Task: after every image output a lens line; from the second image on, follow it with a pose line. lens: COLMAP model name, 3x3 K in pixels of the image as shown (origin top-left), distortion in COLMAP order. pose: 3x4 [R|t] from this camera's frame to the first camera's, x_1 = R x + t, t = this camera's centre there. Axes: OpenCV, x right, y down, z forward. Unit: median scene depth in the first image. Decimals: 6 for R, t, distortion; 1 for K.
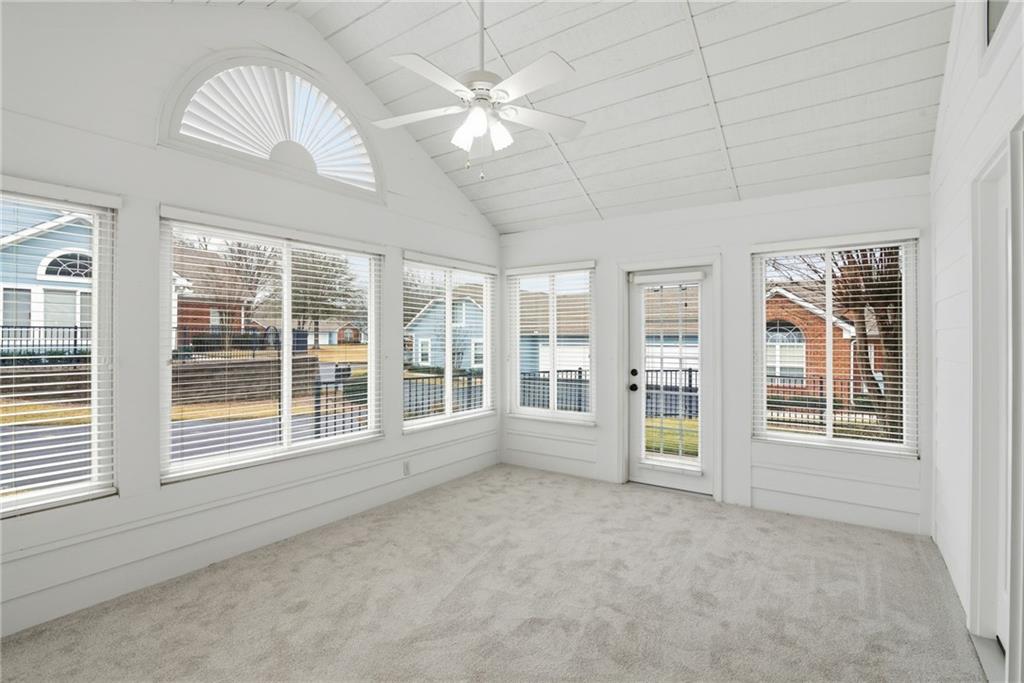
lens RADIAL K [[482.5, 0, 541.2], [0, 482.5, 332.0], [0, 0, 1]] dist [-0.012910, -0.000451]
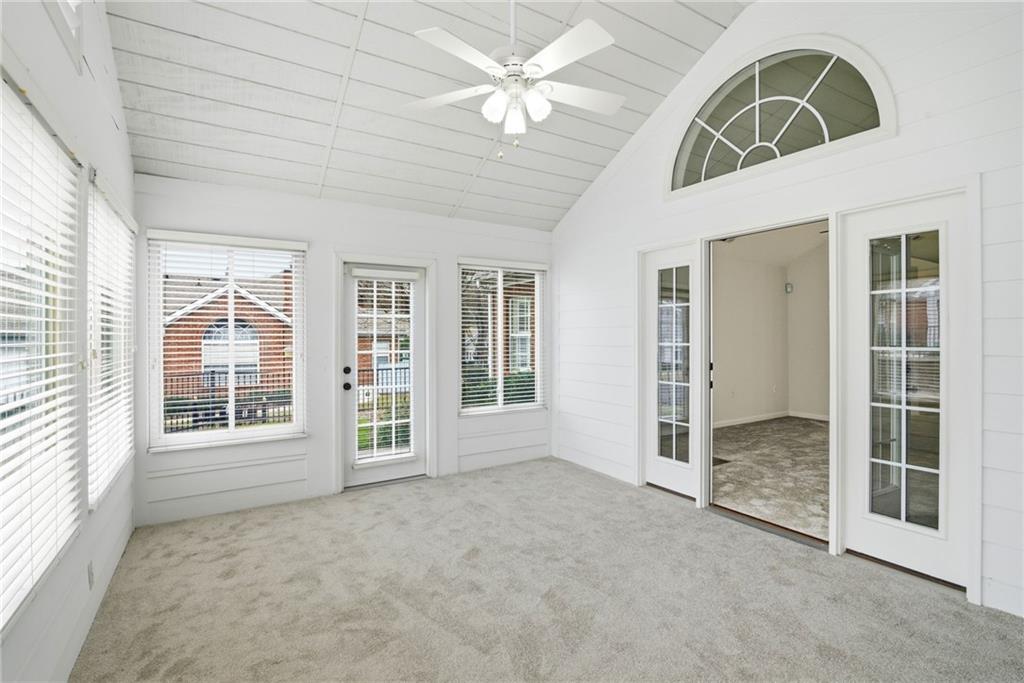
lens RADIAL K [[482.5, 0, 506.3], [0, 482.5, 337.0], [0, 0, 1]] dist [-0.012910, -0.000451]
pose [[0.415128, -0.007419, 0.909733, -0.595859], [-0.007297, 0.999907, 0.011484, 0.006889], [-0.909734, -0.011406, 0.415035, 0.377844]]
